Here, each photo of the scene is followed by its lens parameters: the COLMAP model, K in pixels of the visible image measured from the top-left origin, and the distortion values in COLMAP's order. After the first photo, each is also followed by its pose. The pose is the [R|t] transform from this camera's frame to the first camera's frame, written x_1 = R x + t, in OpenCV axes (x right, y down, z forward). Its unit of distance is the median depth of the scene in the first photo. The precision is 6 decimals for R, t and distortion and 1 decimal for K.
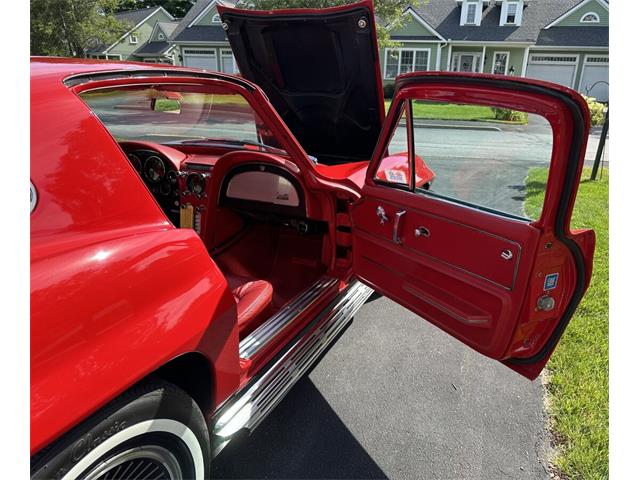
lens RADIAL K [[406.3, 0, 320.7], [0, 406.3, 231.7], [0, 0, 1]] dist [0.005248, 0.001049]
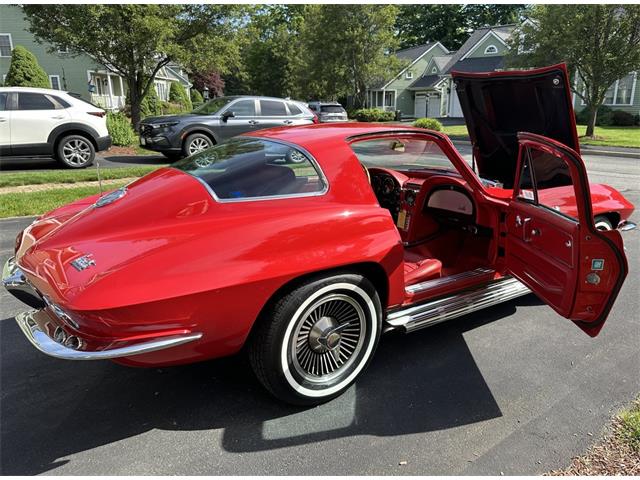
lens RADIAL K [[487.7, 0, 332.3], [0, 487.7, 256.6], [0, 0, 1]] dist [-0.001608, -0.008181]
pose [[0.845485, 0.122688, -0.519715, 0.414753], [-0.148927, 0.988809, -0.008852, 0.161040], [0.512812, 0.084884, 0.854294, -0.675616]]
